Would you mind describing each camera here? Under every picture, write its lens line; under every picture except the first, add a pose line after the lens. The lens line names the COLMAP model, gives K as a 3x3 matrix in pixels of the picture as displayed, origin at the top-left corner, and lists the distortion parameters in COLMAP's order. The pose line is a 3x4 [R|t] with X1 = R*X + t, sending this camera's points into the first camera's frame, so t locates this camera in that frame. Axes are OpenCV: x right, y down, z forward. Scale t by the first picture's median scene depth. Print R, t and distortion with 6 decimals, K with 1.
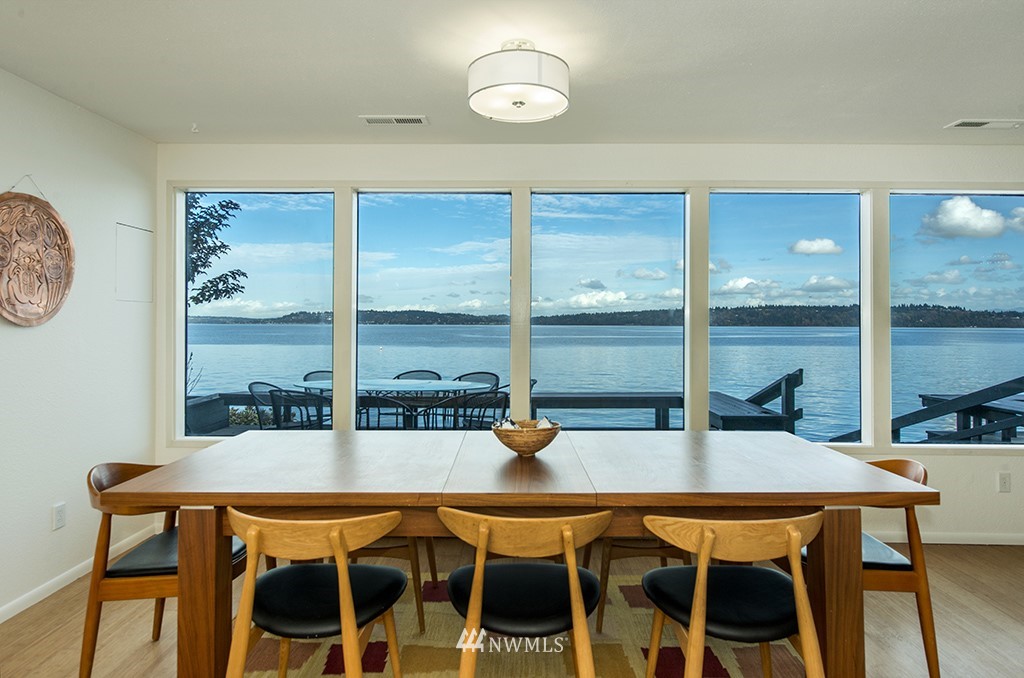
lens RADIAL K [[594.1, 0, 512.6], [0, 594.1, 319.6], [0, 0, 1]] dist [-0.000052, 0.000129]
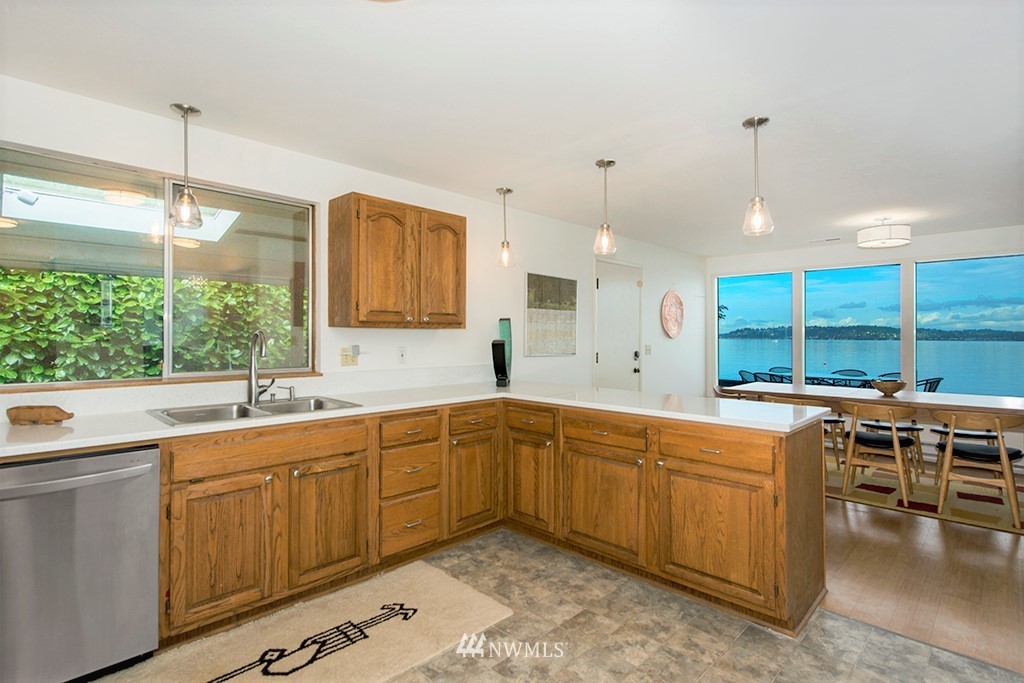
lens RADIAL K [[509.3, 0, 512.0], [0, 509.3, 341.5], [0, 0, 1]] dist [-0.001118, -0.000140]
pose [[0.718123, 0.002877, -0.695910, 0.244024], [0.005887, 0.999931, 0.010209, -0.005182], [0.695891, -0.011428, 0.718056, -1.008929]]
